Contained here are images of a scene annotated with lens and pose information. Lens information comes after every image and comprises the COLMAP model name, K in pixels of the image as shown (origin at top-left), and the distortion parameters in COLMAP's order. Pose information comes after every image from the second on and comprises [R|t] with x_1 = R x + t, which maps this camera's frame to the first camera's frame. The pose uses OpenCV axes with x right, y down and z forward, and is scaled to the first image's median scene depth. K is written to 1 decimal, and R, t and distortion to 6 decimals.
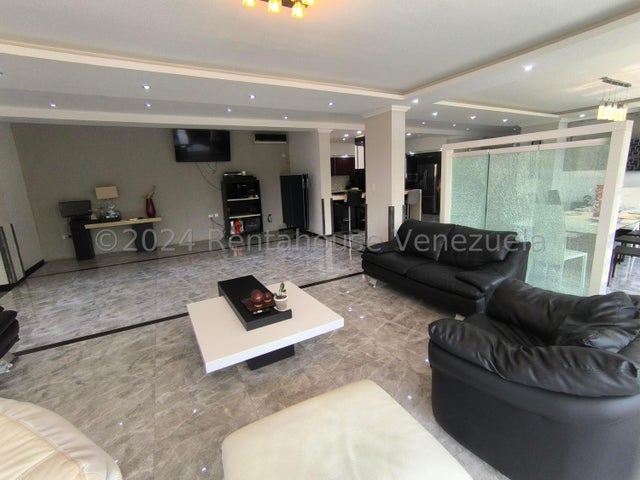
lens RADIAL K [[292.3, 0, 319.4], [0, 292.3, 233.1], [0, 0, 1]] dist [-0.020511, 0.008386]
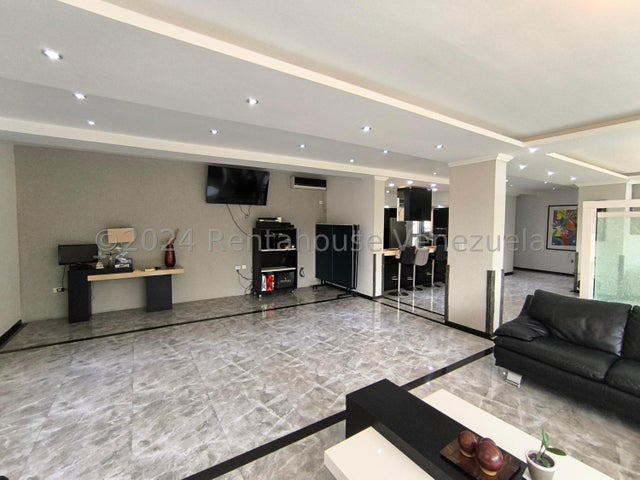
lens RADIAL K [[292.3, 0, 320.5], [0, 292.3, 234.8], [0, 0, 1]] dist [-0.020511, 0.008386]
pose [[0.996822, 0.046313, 0.064820, -0.245939], [-0.035852, 0.987400, -0.154131, -0.040033], [-0.071141, 0.151317, 0.985922, 0.178110]]
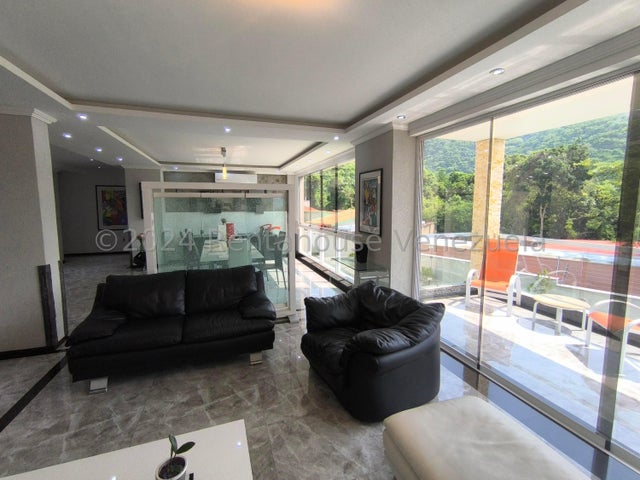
lens RADIAL K [[292.3, 0, 322.8], [0, 292.3, 234.2], [0, 0, 1]] dist [-0.020511, 0.008386]
pose [[0.166015, -0.057042, 0.984472, -0.222067], [0.183919, 0.982600, 0.025919, -0.052414], [-0.968820, 0.176760, 0.173617, 0.249453]]
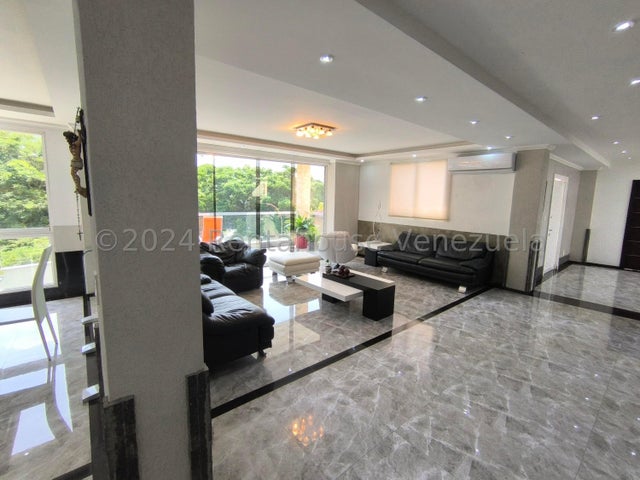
lens RADIAL K [[292.3, 0, 319.8], [0, 292.3, 237.2], [0, 0, 1]] dist [-0.020511, 0.008386]
pose [[-0.982261, 0.044260, -0.182222, 0.105046], [-0.018795, 0.943617, 0.330506, -0.236630], [0.186576, 0.328068, -0.926046, 1.095859]]
